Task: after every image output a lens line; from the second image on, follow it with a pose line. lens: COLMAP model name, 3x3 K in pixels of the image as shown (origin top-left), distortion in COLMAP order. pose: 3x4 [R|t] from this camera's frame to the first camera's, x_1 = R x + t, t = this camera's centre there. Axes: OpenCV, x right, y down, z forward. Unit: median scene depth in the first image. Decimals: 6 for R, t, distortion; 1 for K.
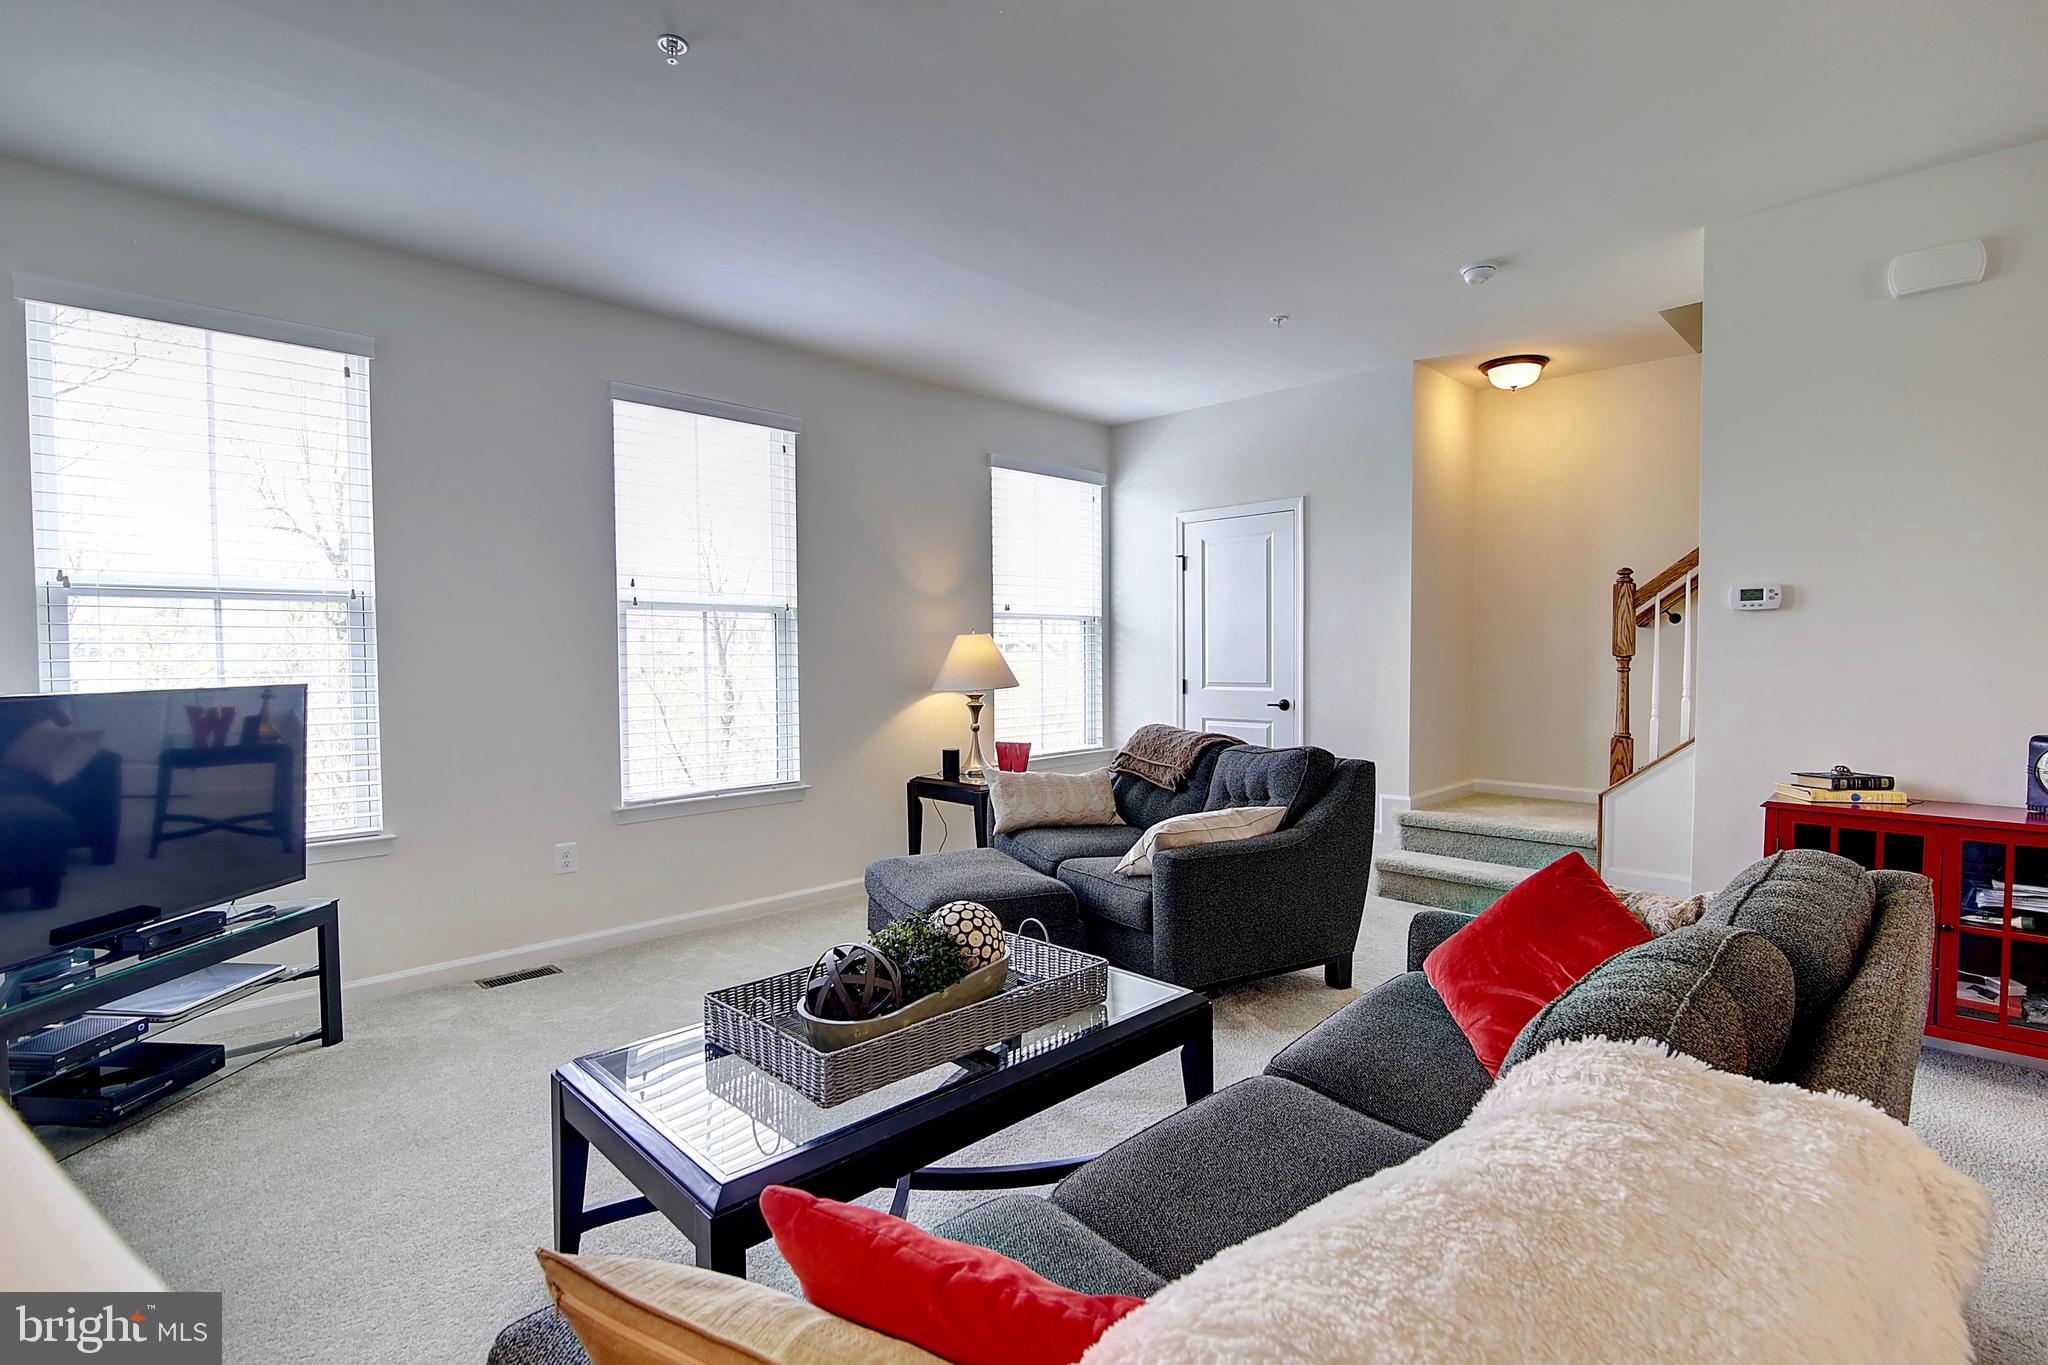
lens RADIAL K [[960.2, 0, 1024.4], [0, 960.2, 686.5], [0, 0, 1]] dist [-0.019222, 0.000191]
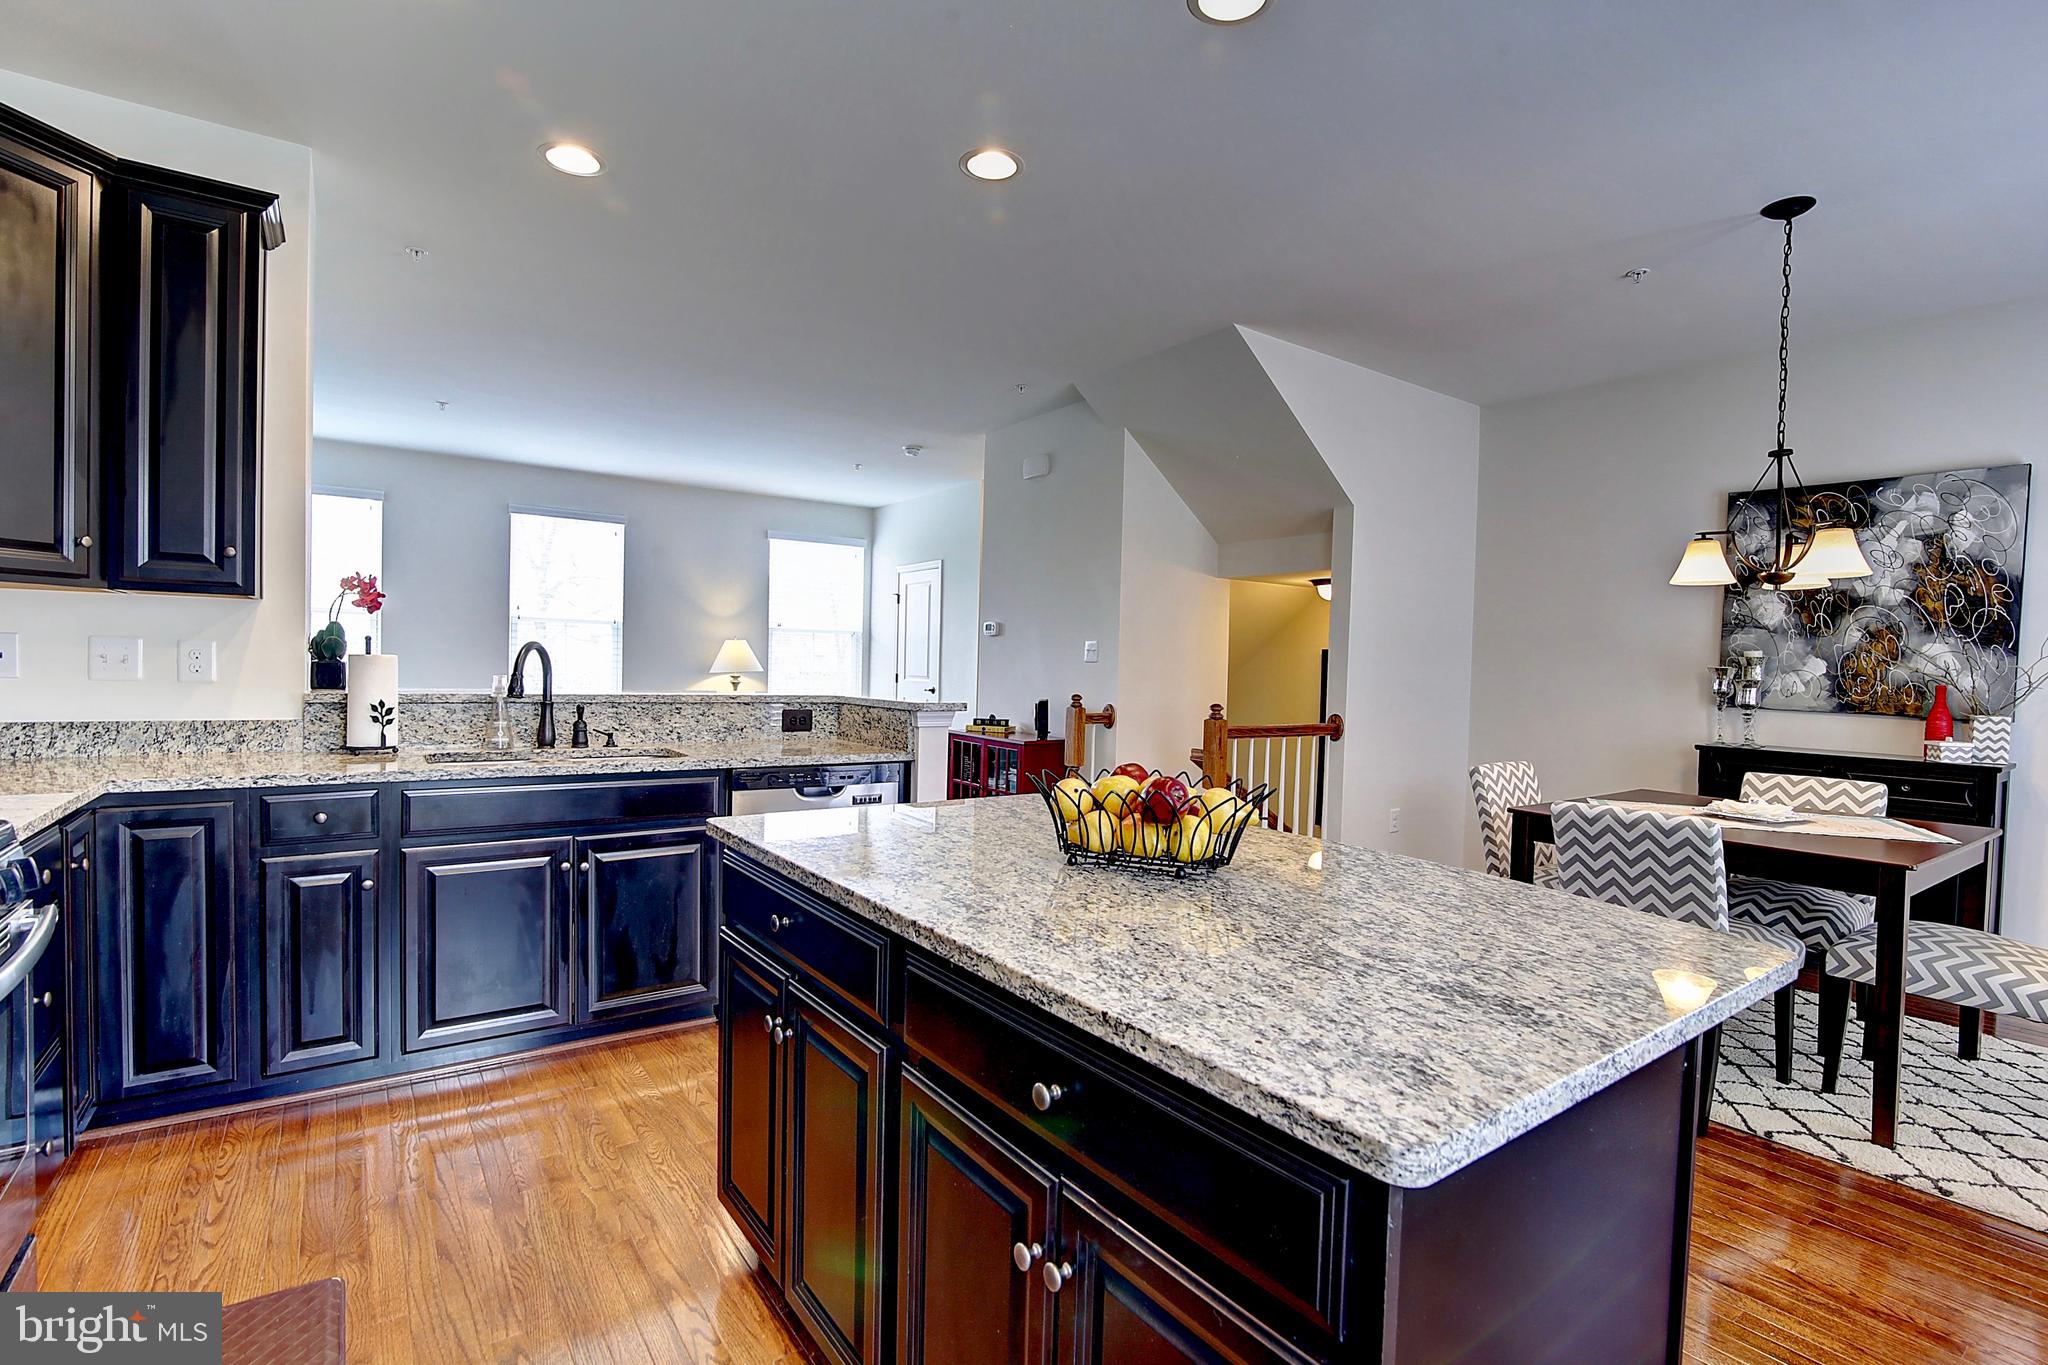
lens RADIAL K [[940.1, 0, 1026.6], [0, 940.1, 688.4], [0, 0, 1]] dist [-0.018459, -0.000294]
pose [[0.986158, 0.035972, -0.161858, 0.800137], [-0.037641, 0.999265, -0.007262, 0.025550], [0.161478, 0.013254, 0.986787, -0.605899]]
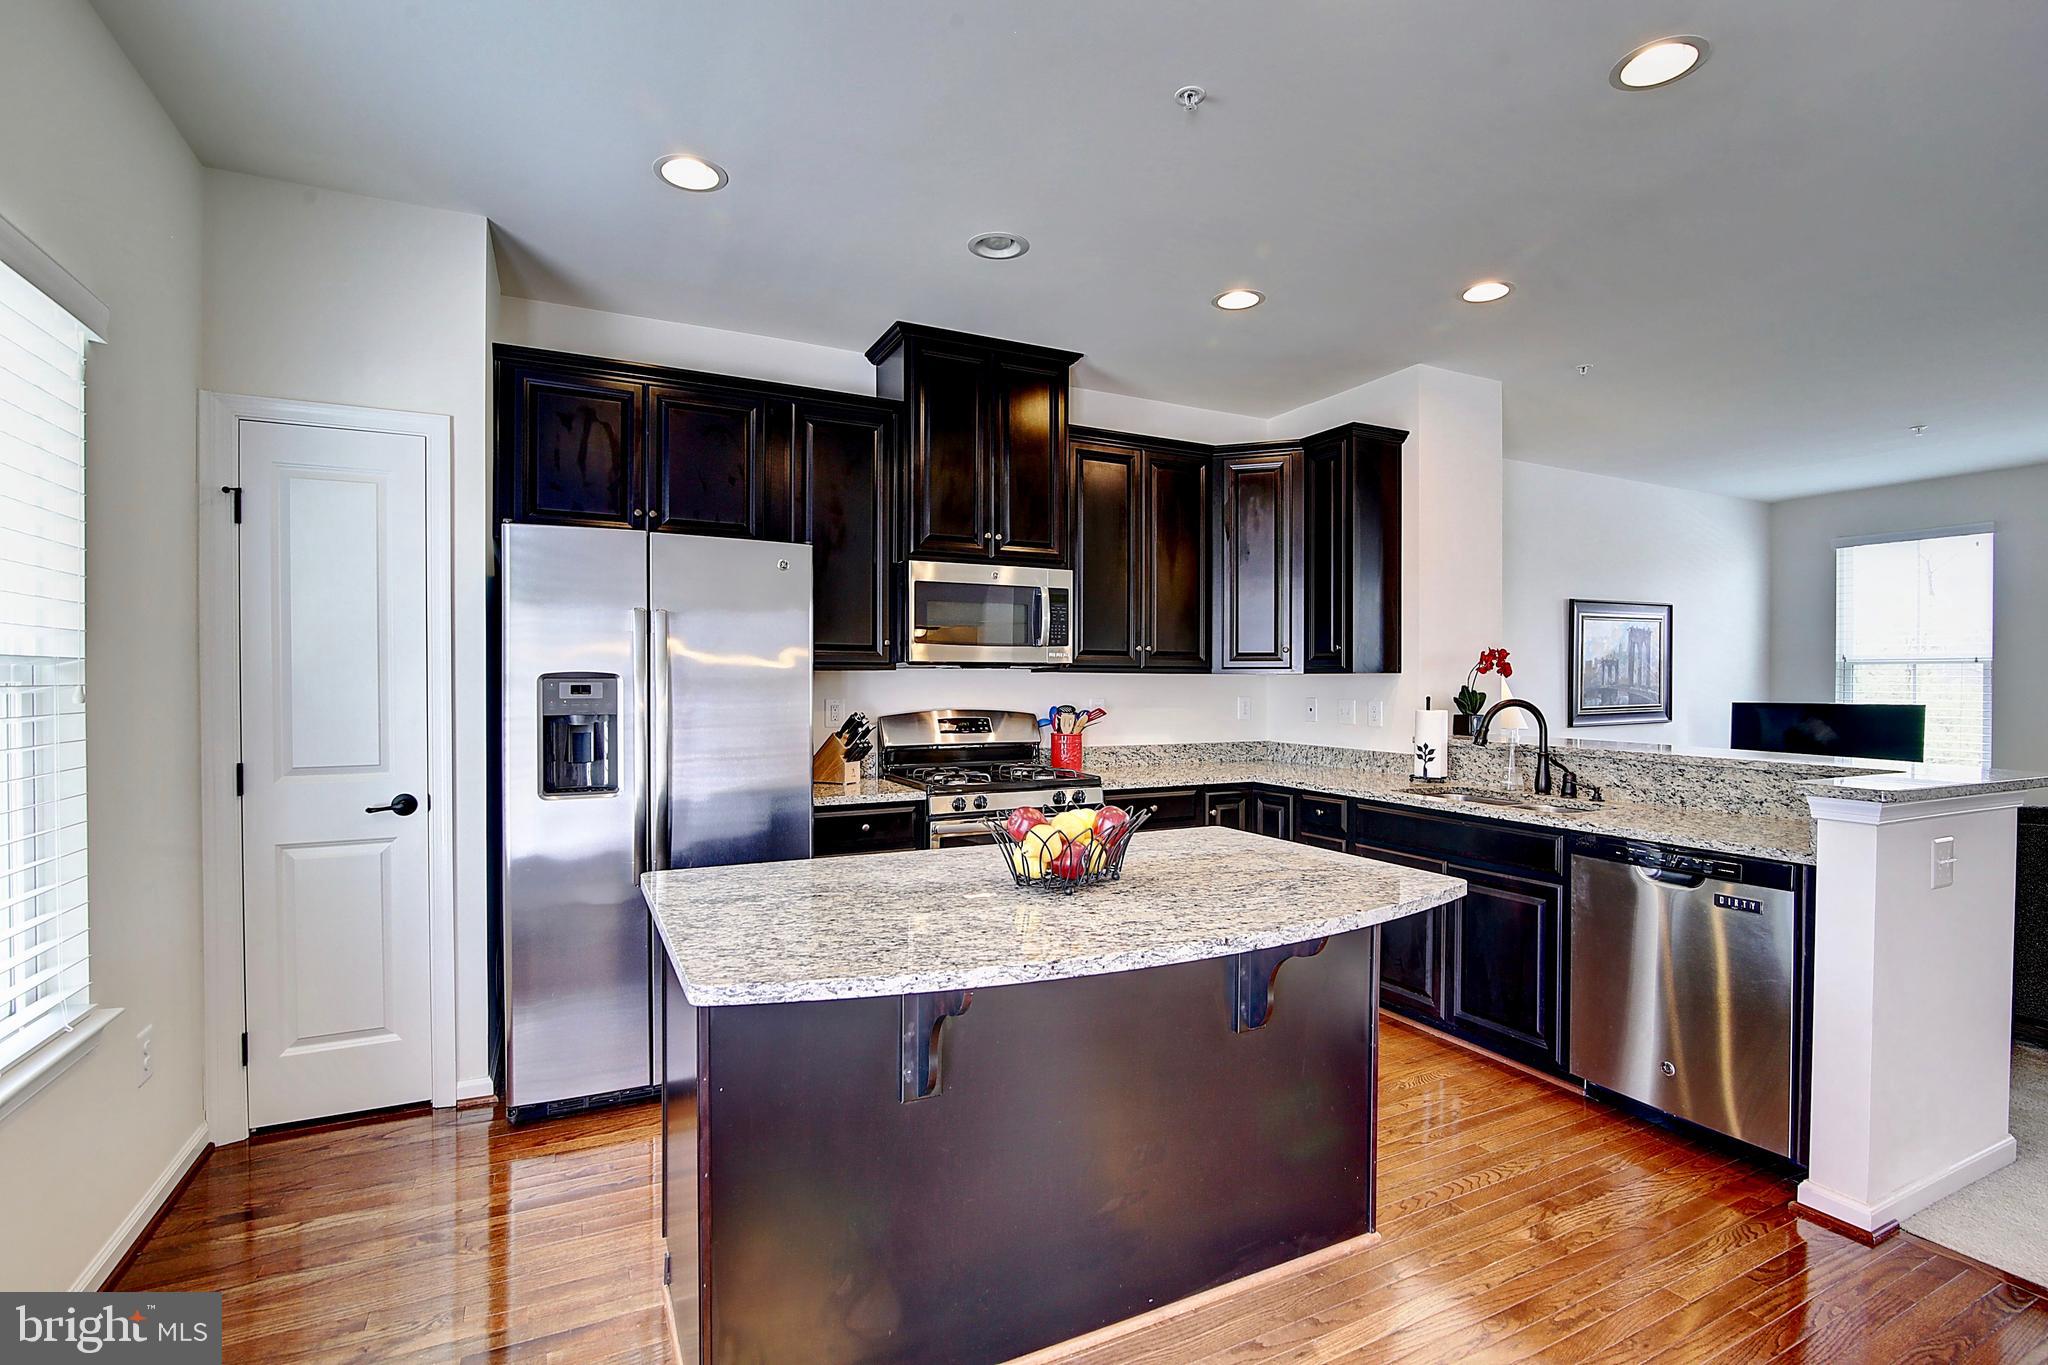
lens RADIAL K [[940.1, 0, 1026.6], [0, 940.1, 688.4], [0, 0, 1]] dist [-0.018459, -0.000294]
pose [[-0.318432, 0.012269, -0.947866, 1.194154], [-0.036375, 0.999022, 0.025152, -0.012221], [0.947248, 0.042488, -0.317674, -0.152671]]
